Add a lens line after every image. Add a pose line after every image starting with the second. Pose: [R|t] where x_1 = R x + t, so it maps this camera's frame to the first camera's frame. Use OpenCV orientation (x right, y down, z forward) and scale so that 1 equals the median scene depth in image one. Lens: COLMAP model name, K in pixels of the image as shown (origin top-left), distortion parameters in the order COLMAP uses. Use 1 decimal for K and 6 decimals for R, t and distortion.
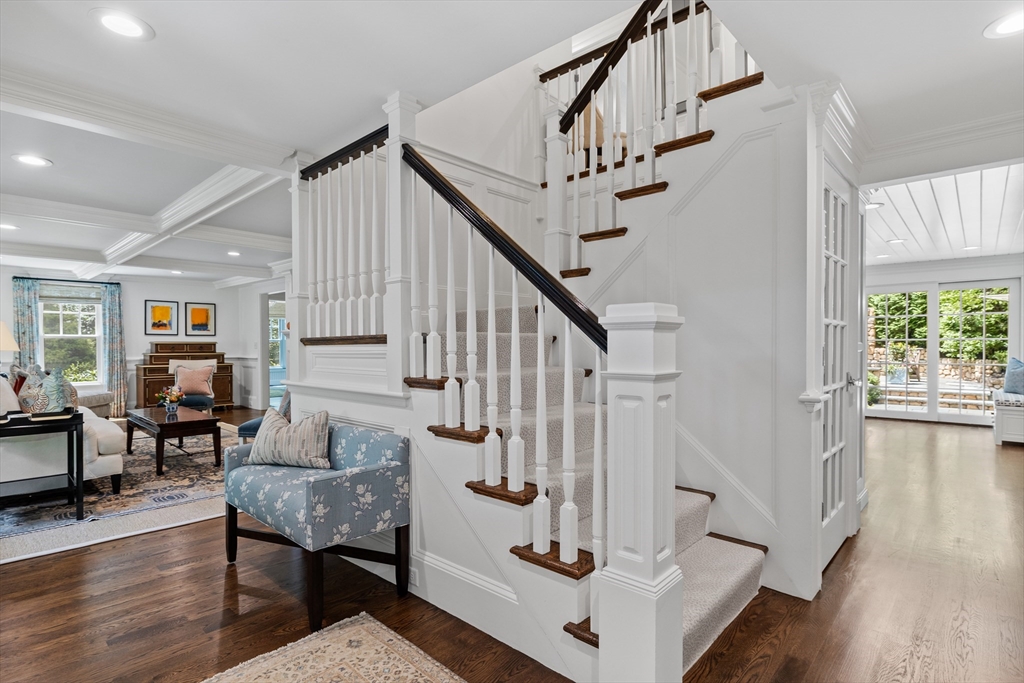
lens RADIAL K [[540.3, 0, 510.2], [0, 540.3, 348.2], [0, 0, 1]] dist [-0.002008, 0.002361]
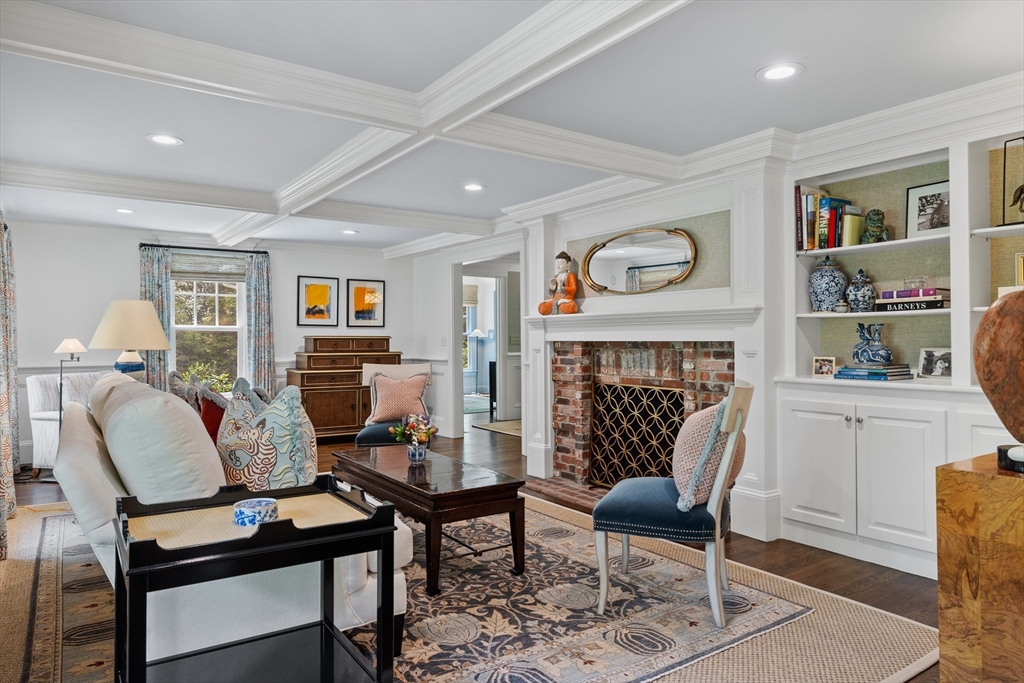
lens RADIAL K [[686.0, 0, 512.0], [0, 686.0, 336.0], [0, 0, 1]] dist [0.006994, 0.000561]
pose [[0.978910, -0.001095, -0.204287, -0.237463], [-0.001530, 0.999918, -0.012688, -0.001025], [0.204284, 0.012733, 0.978829, 0.201287]]
